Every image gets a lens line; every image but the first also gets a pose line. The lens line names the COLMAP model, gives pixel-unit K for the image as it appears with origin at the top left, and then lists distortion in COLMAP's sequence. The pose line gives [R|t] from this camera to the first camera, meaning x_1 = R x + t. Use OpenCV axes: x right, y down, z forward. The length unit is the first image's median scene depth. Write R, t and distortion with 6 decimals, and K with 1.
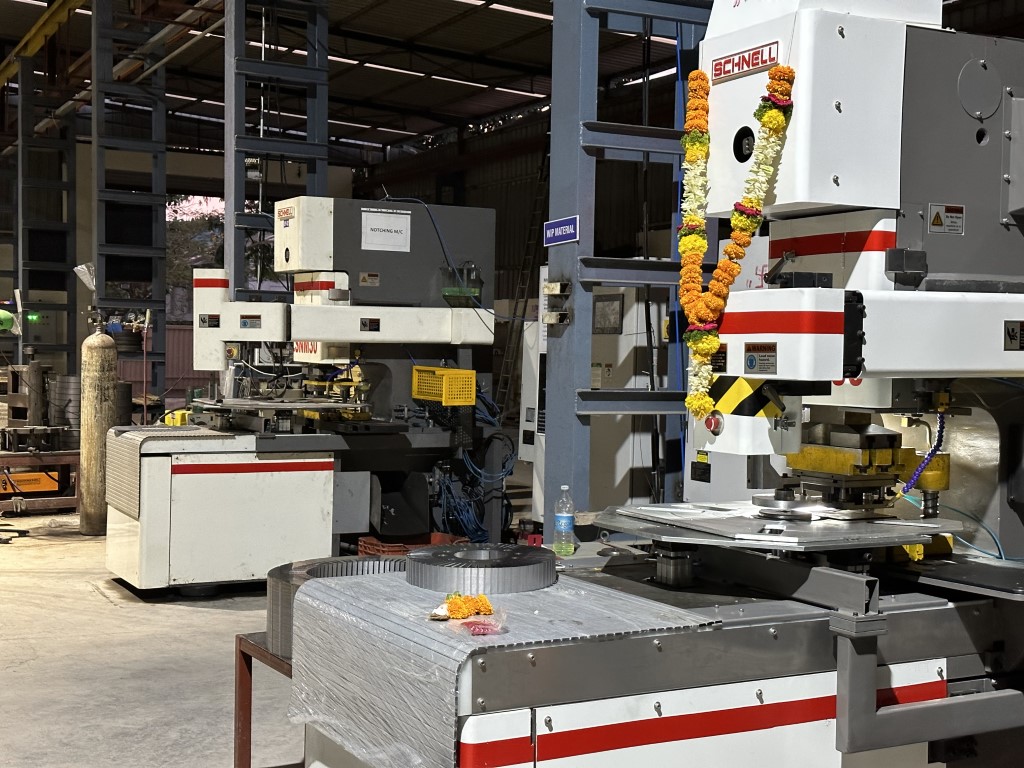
lens RADIAL K [[1419.6, 0, 512.4], [0, 1419.6, 384.1], [0, 0, 1]] dist [-0.000103, 0.000000]
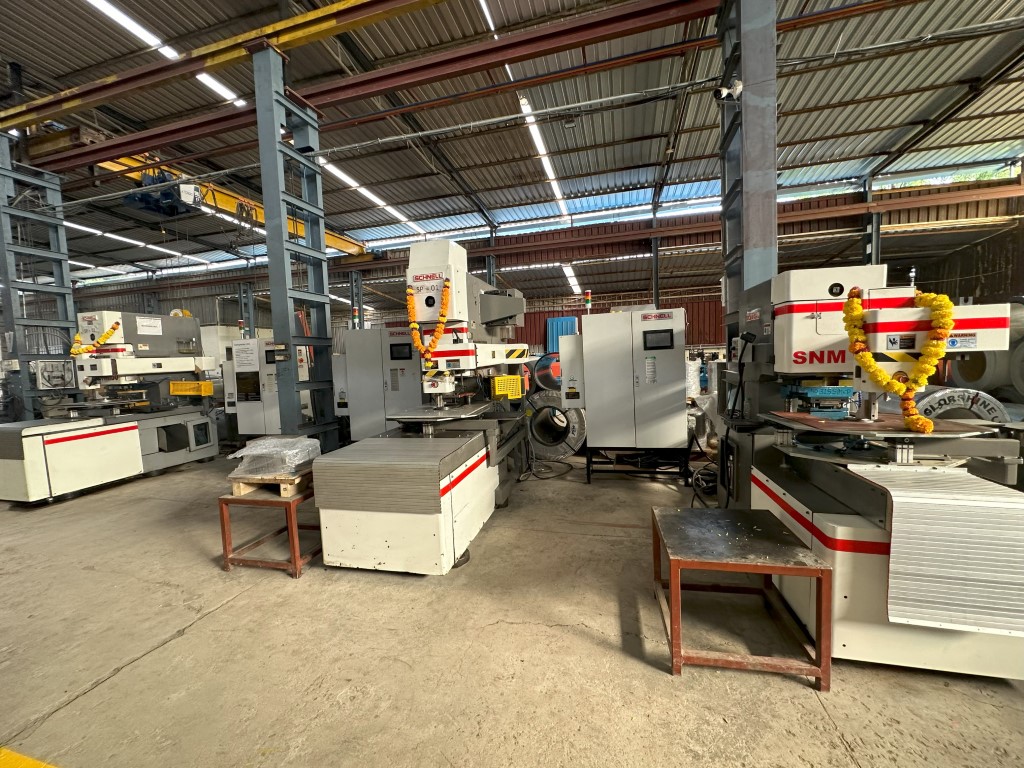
lens RADIAL K [[411.8, 0, 512.0], [0, 411.8, 383.8], [0, 0, 1]] dist [-0.000517, -0.000044]
pose [[0.692267, -0.098652, 0.714867, -0.191314], [0.076004, 0.995069, 0.063719, -0.009595], [-0.717628, 0.010222, 0.696352, 0.080852]]
